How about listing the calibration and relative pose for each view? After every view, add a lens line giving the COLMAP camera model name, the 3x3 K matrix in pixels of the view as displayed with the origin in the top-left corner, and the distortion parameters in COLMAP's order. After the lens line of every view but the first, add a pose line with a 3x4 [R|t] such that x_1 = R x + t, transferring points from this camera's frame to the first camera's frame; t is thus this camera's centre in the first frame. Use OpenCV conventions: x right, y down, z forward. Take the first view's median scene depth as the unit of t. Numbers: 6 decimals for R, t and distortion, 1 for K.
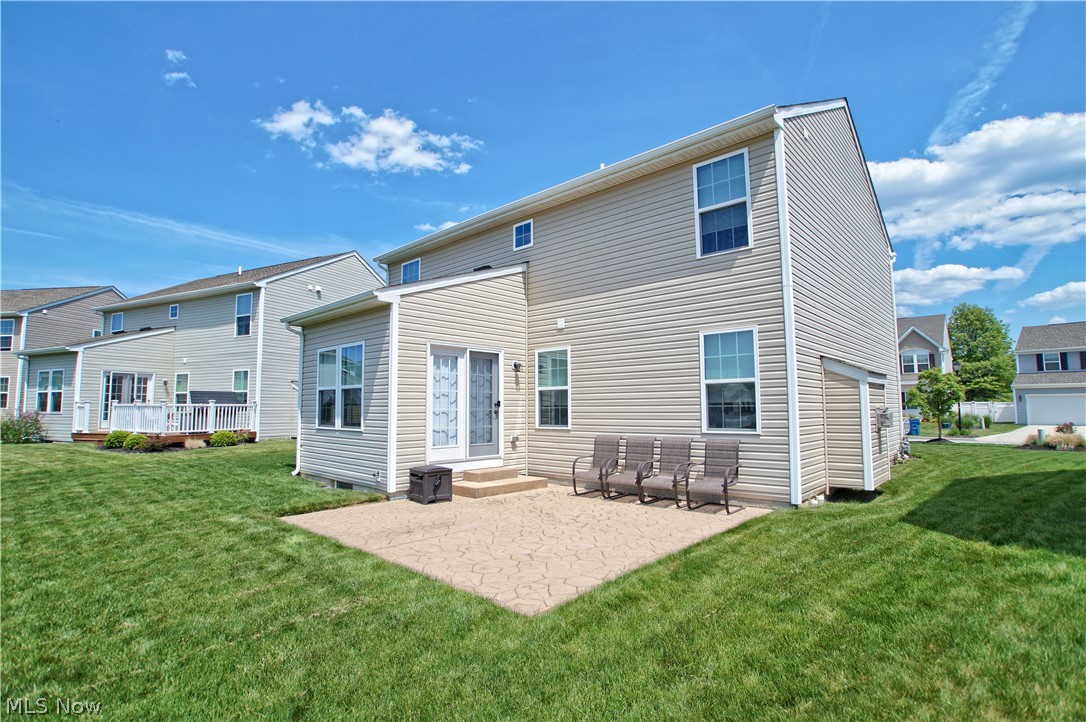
lens RADIAL K [[527.7, 0, 543.0], [0, 527.7, 361.0], [0, 0, 1]] dist [-0.062441, 0.032466]
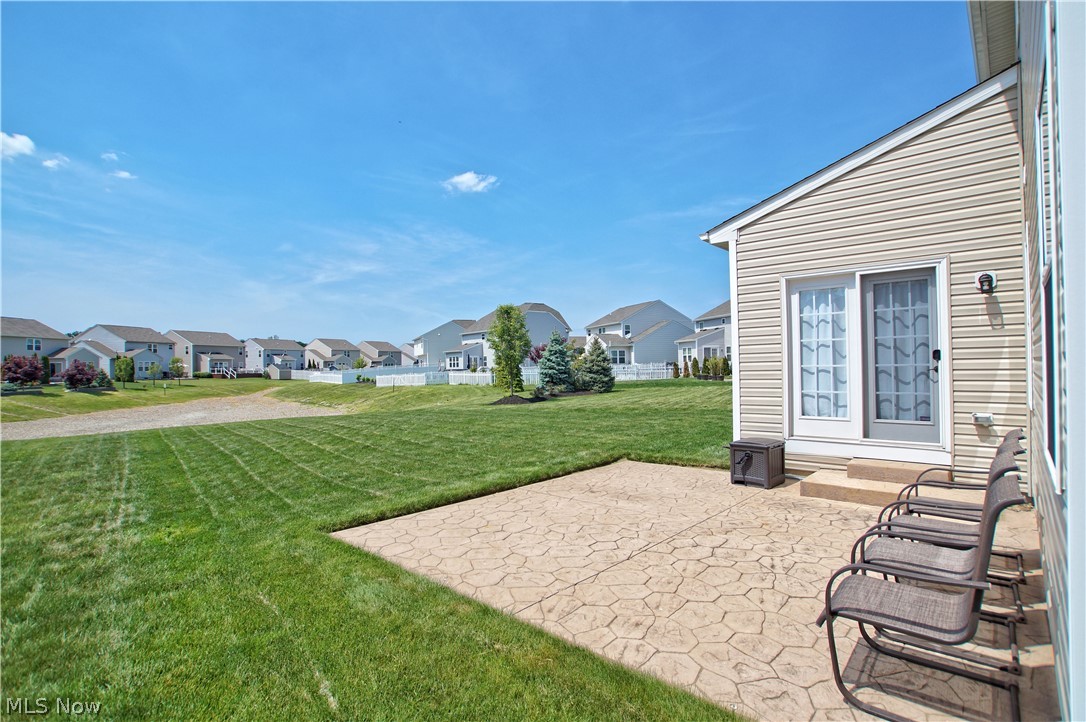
lens RADIAL K [[527.7, 0, 543.0], [0, 527.7, 361.0], [0, 0, 1]] dist [-0.062441, 0.032466]
pose [[0.016579, -0.010068, -0.999812, 0.485536], [0.100774, 0.994874, -0.008347, 0.051487], [0.994771, -0.100617, 0.017509, 0.592070]]
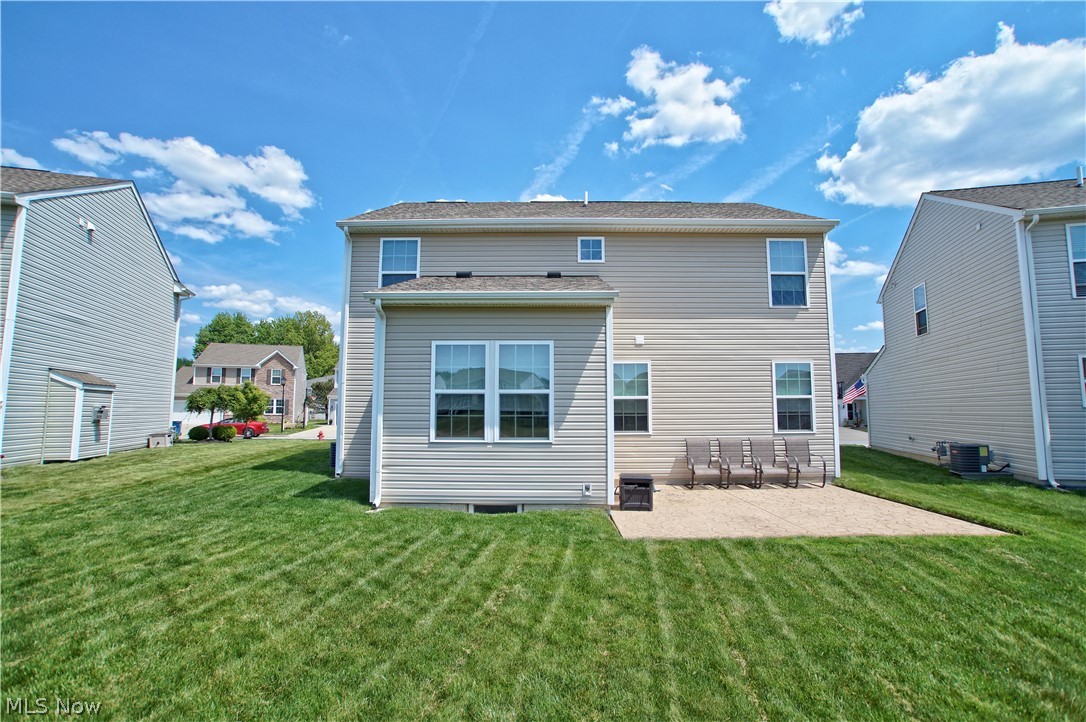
lens RADIAL K [[527.7, 0, 543.0], [0, 527.7, 361.0], [0, 0, 1]] dist [-0.062441, 0.032466]
pose [[0.738665, 0.069206, 0.670511, -0.888819], [-0.063706, 0.997431, -0.032766, 0.024219], [-0.671056, -0.018513, 0.741176, 0.320345]]
